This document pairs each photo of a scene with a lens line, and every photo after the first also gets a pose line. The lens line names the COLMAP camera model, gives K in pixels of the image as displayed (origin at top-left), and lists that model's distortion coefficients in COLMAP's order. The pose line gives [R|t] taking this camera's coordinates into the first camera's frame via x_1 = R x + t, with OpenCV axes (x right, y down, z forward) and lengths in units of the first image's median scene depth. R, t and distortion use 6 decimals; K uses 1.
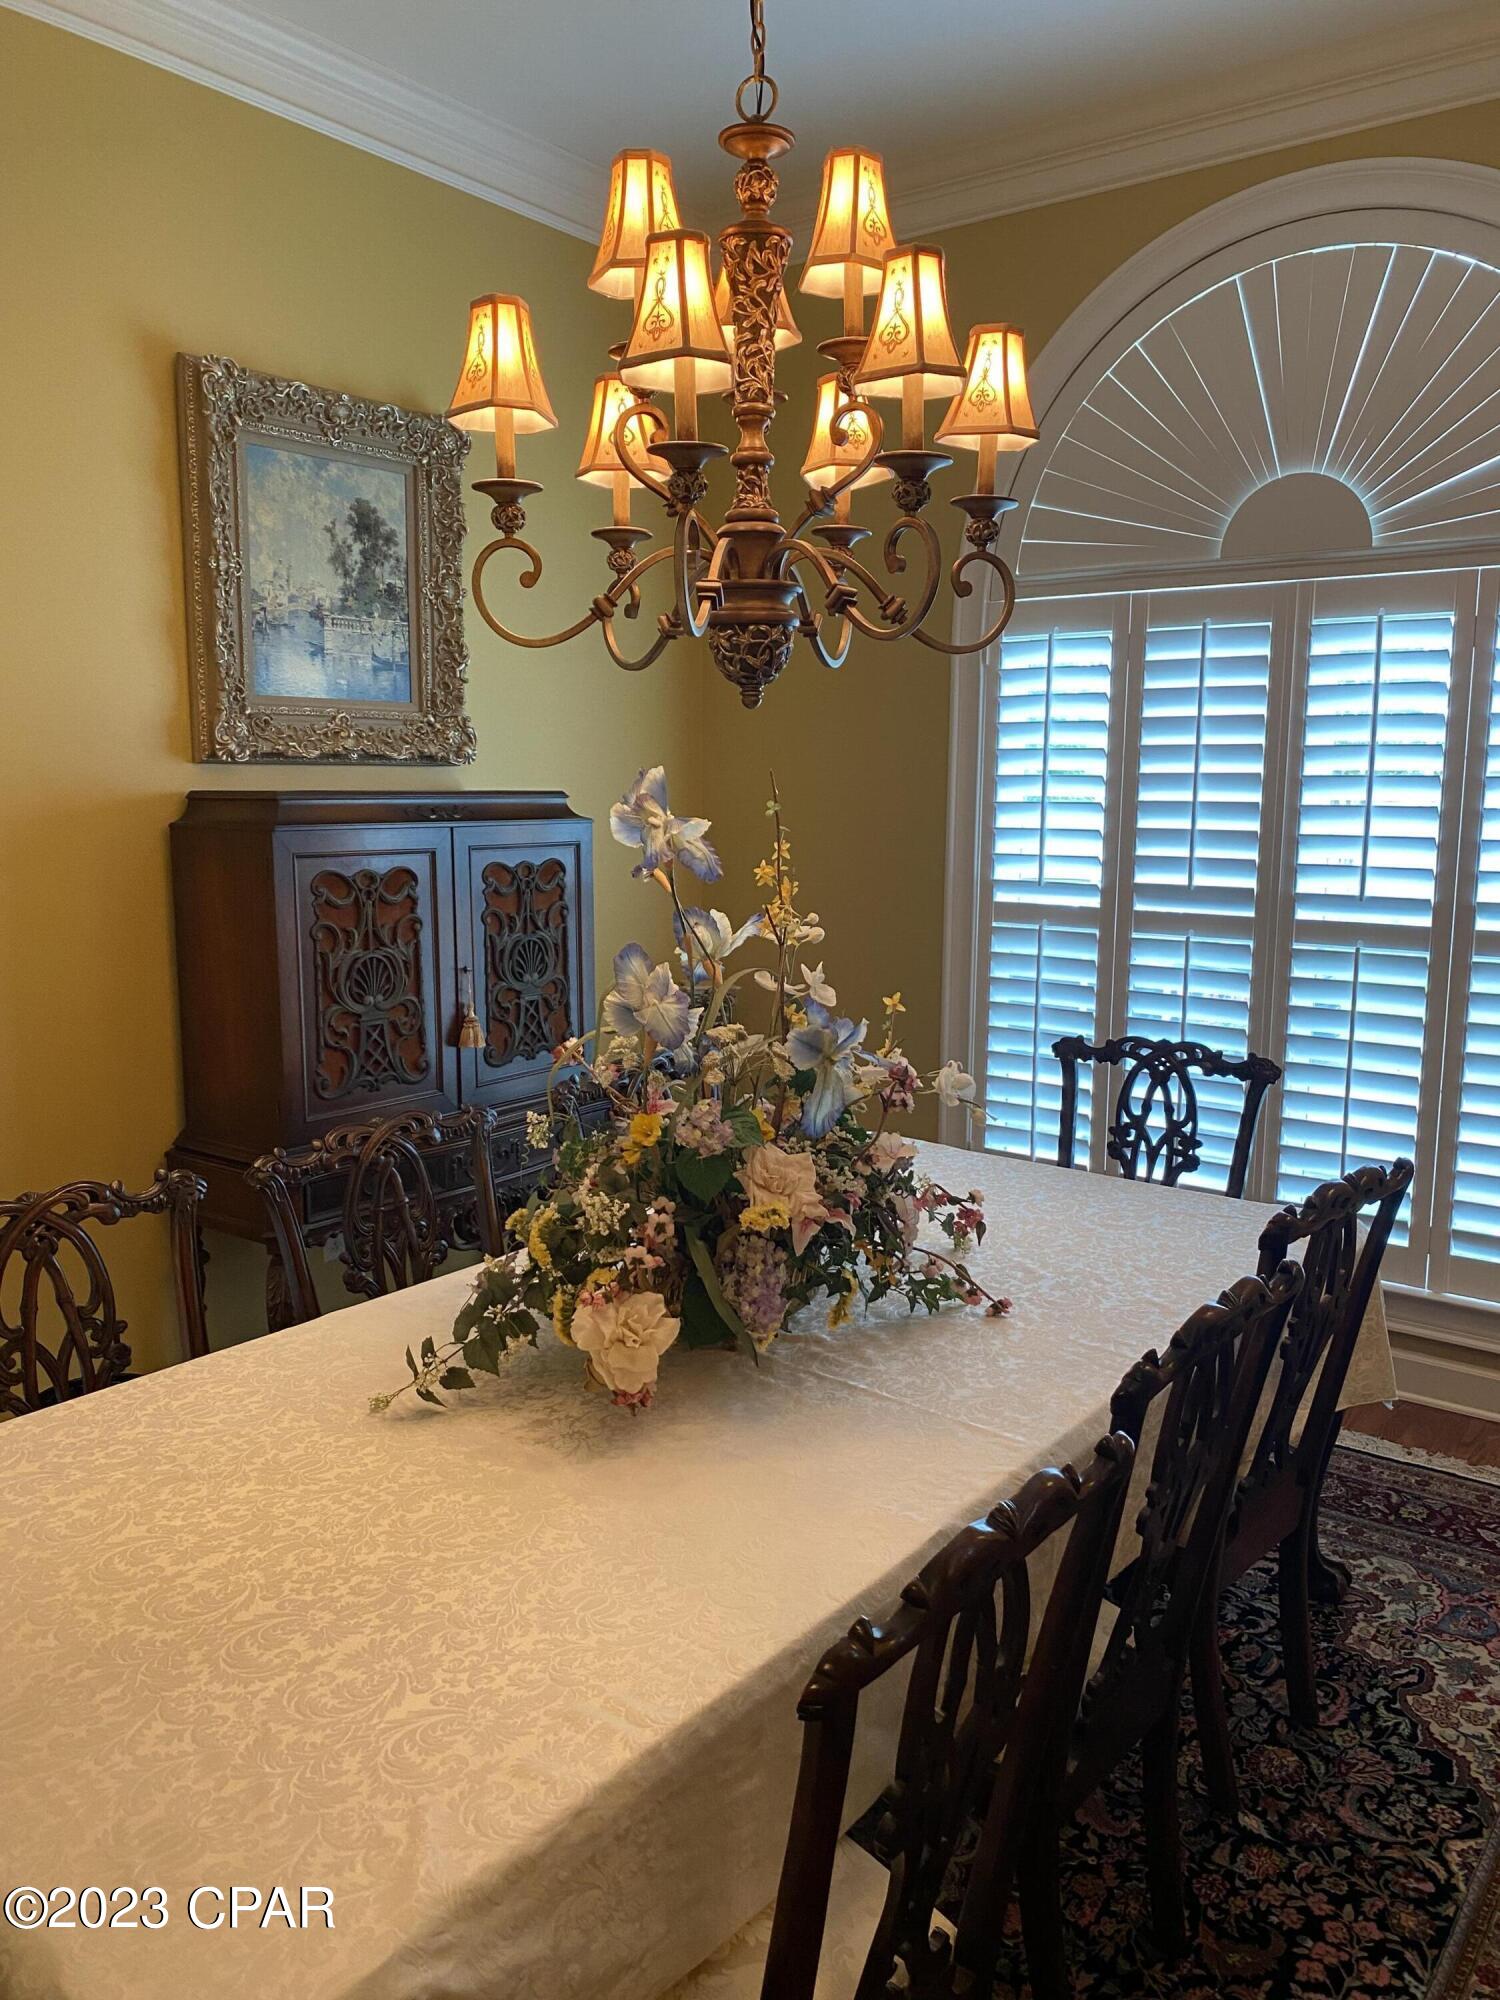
lens RADIAL K [[1526.0, 0, 704.0], [0, 1526.0, 993.4], [0, 0, 1]] dist [0.003591, 0.002030]
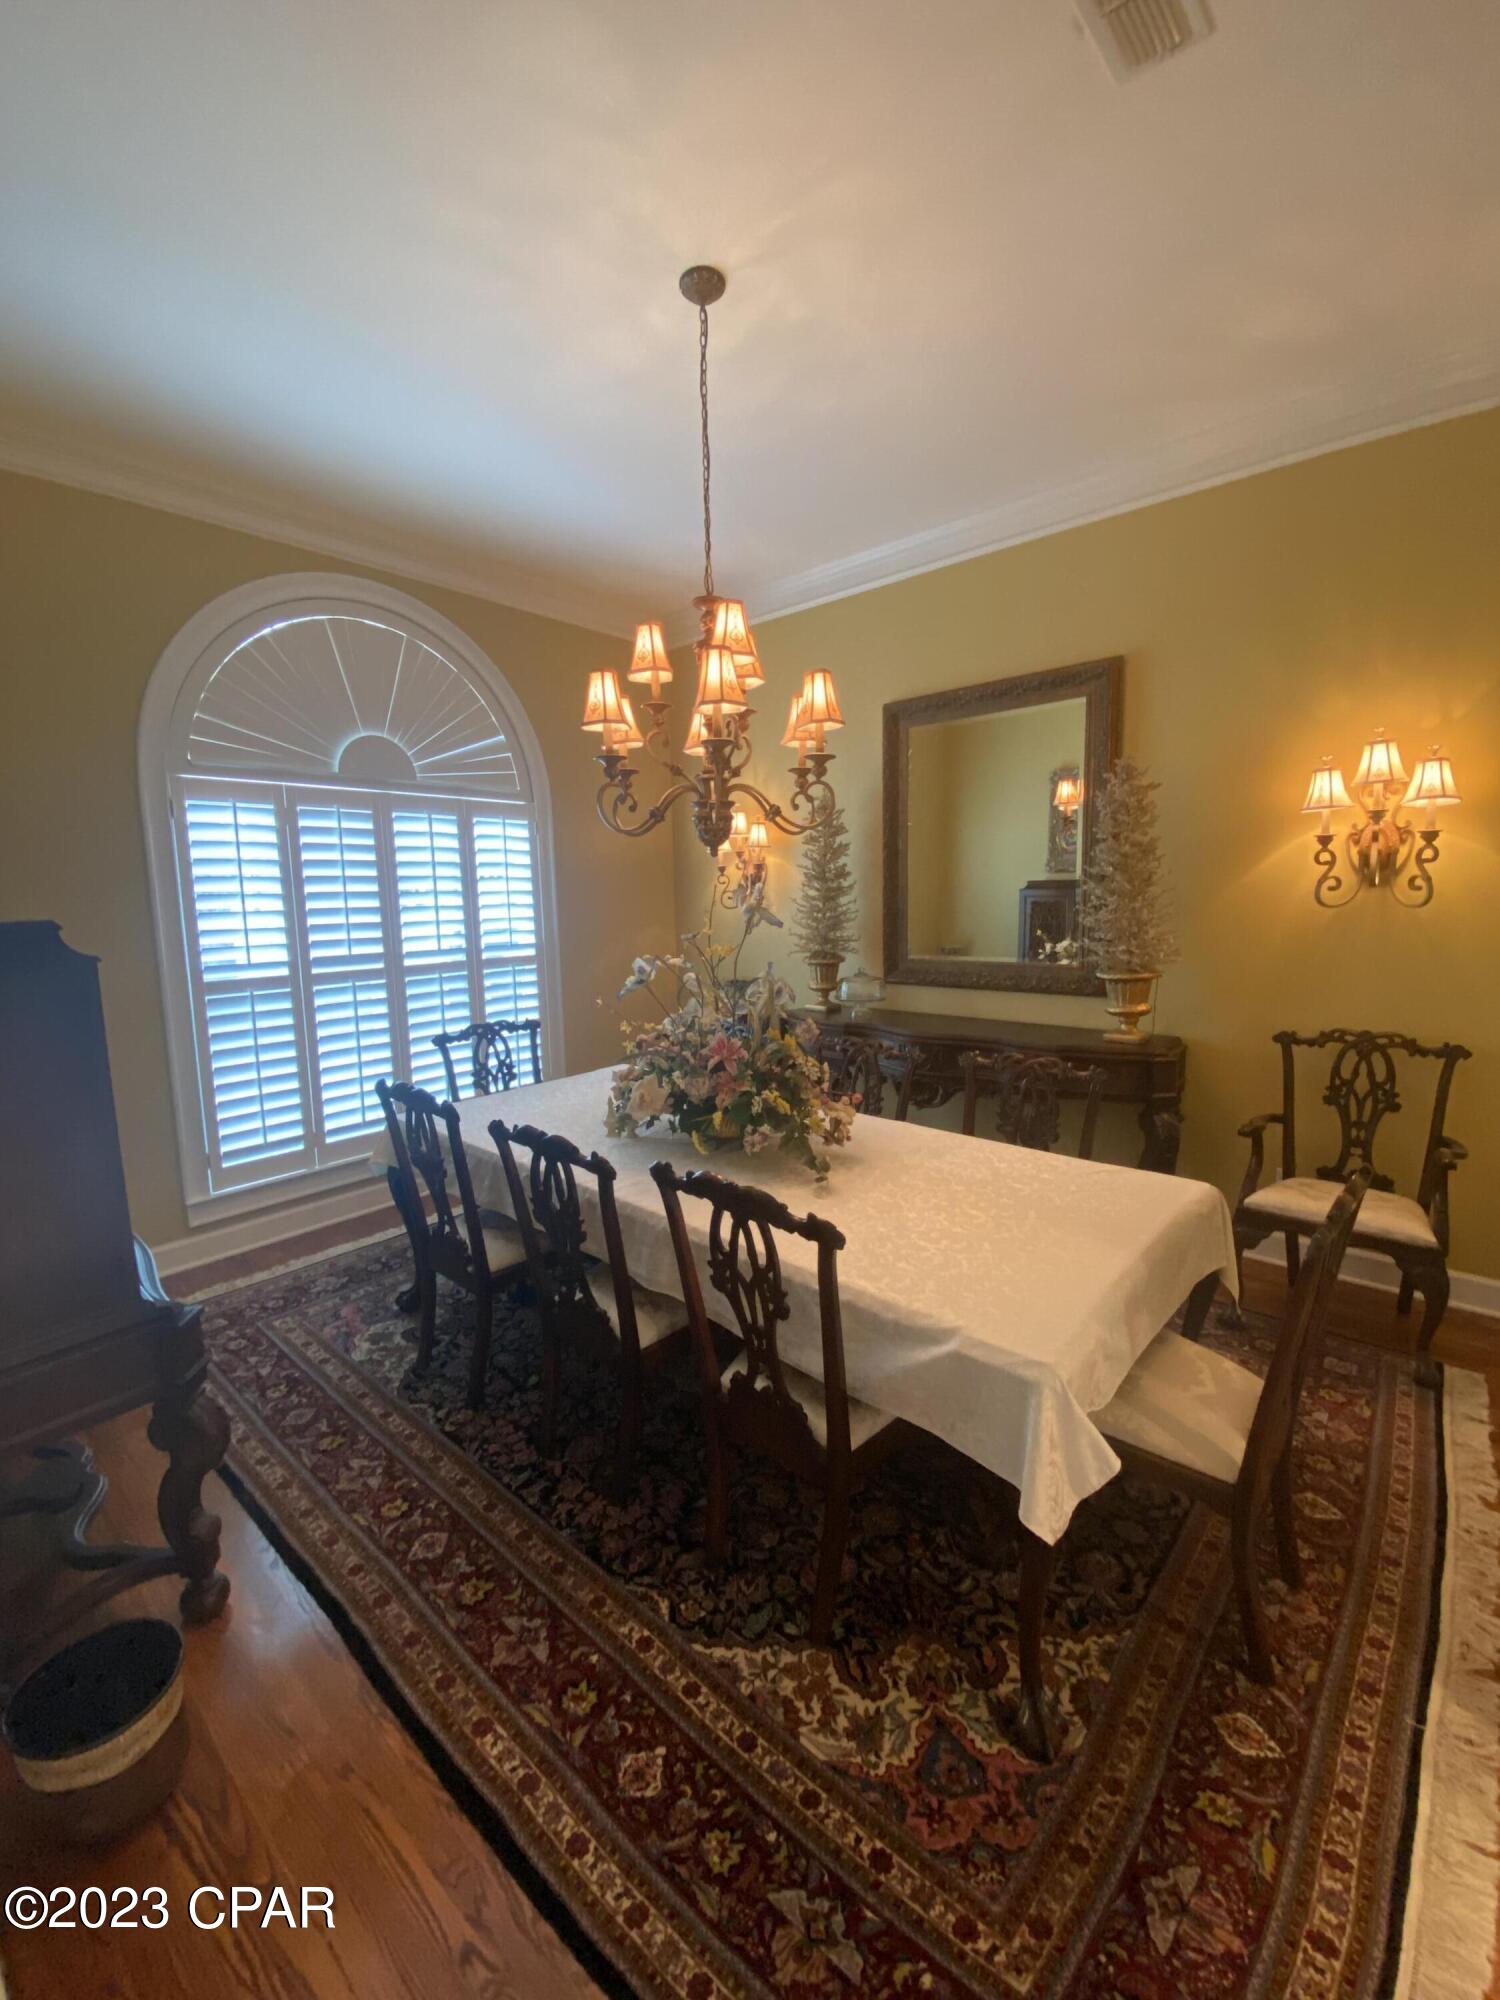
lens RADIAL K [[830.5, 0, 750.0], [0, 830.5, 1000.0], [0, 0, 1]] dist [0.002807, 0.000031]
pose [[0.046616, -0.137252, 0.989439, -0.758319], [0.155658, 0.979414, 0.128528, -0.084815], [-0.986710, 0.148023, 0.067021, 0.580312]]
